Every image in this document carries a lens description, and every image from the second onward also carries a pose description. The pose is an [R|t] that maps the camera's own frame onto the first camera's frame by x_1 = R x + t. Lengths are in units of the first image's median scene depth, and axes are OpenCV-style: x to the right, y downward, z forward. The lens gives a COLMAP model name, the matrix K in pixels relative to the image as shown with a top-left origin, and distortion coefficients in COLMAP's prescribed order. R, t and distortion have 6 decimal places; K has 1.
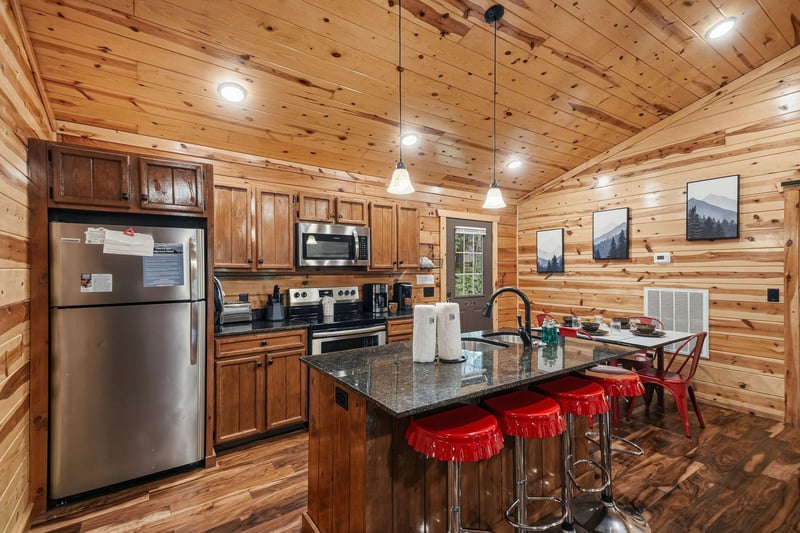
lens RADIAL K [[357.7, 0, 401.3], [0, 357.7, 270.8], [0, 0, 1]] dist [0.072617, -0.026872]
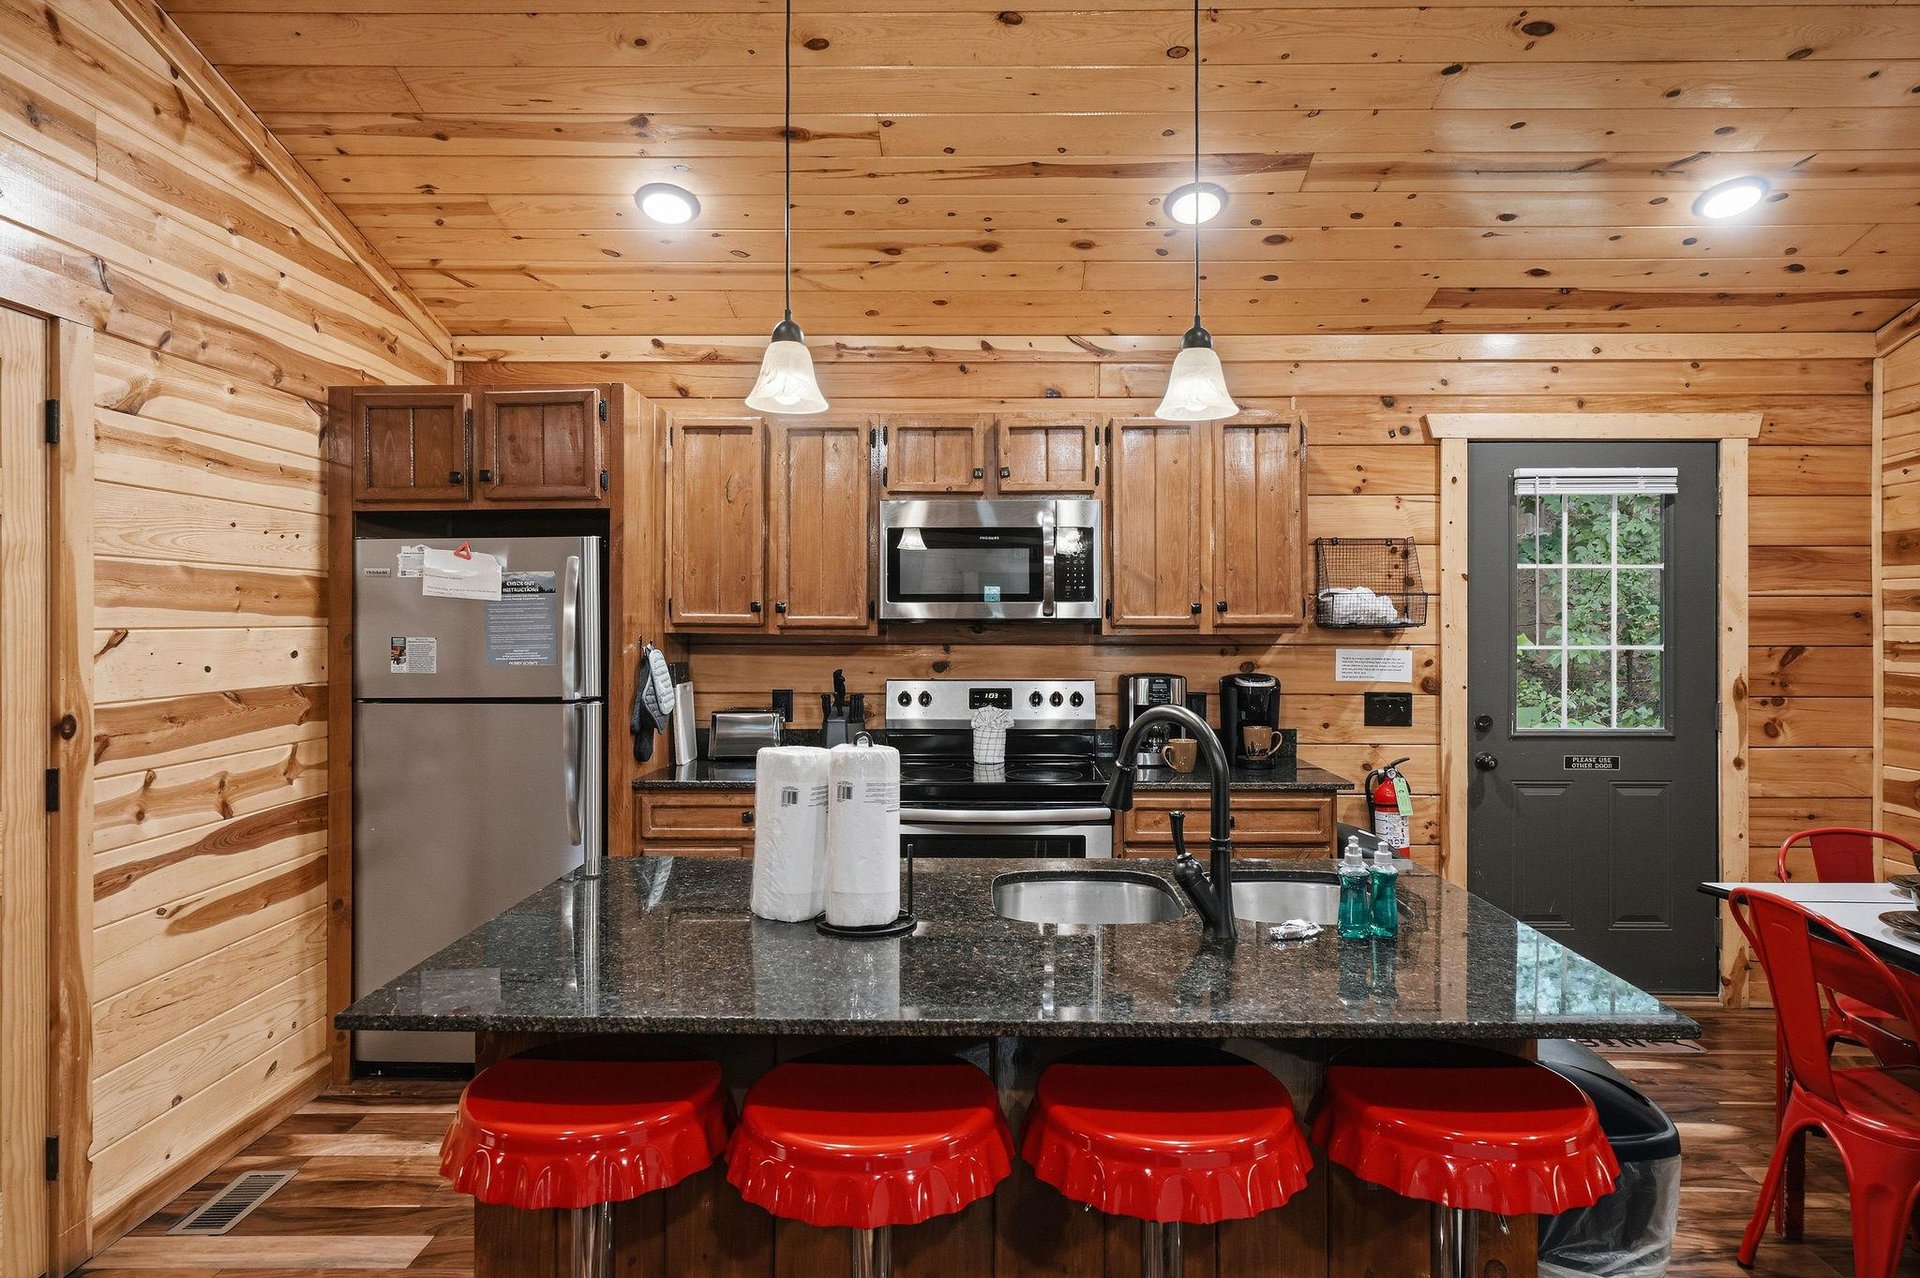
lens RADIAL K [[1090.7, 0, 968.7], [0, 1090.7, 624.4], [0, 0, 1]] dist [-0.005401, -0.000448]
pose [[0.819347, 0.004995, -0.573276, 0.373785], [-0.006148, 0.999981, -0.000075, -0.007755], [0.573265, 0.003586, 0.819362, 0.129602]]
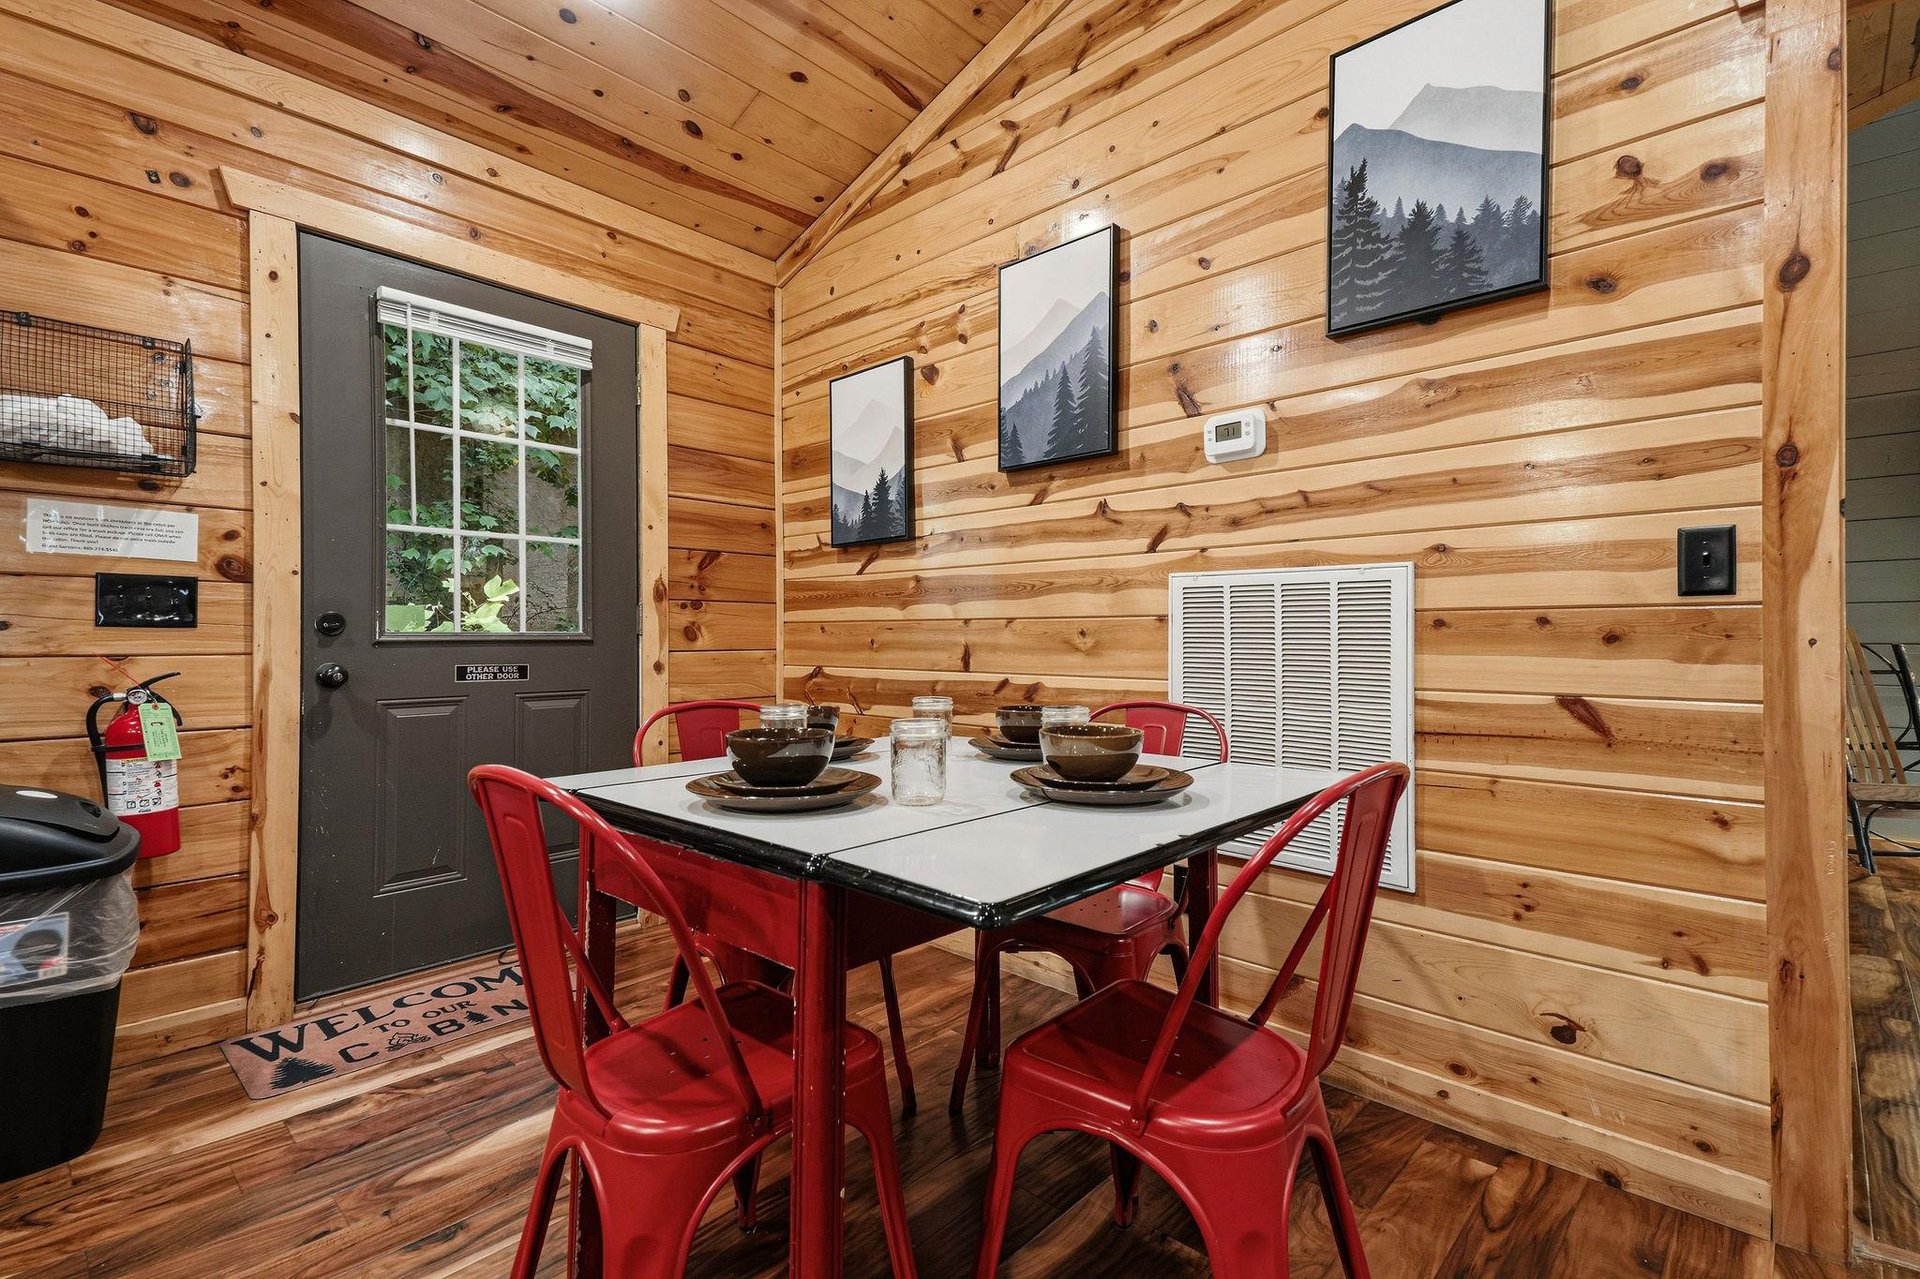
lens RADIAL K [[871.4, 0, 945.0], [0, 871.4, 631.1], [0, 0, 1]] dist [0.073385, -0.027971]
pose [[0.977989, 0.003016, 0.208634, 0.473751], [-0.001537, 0.999973, -0.007249, 0.095839], [-0.208650, 0.006769, 0.977967, 0.576275]]
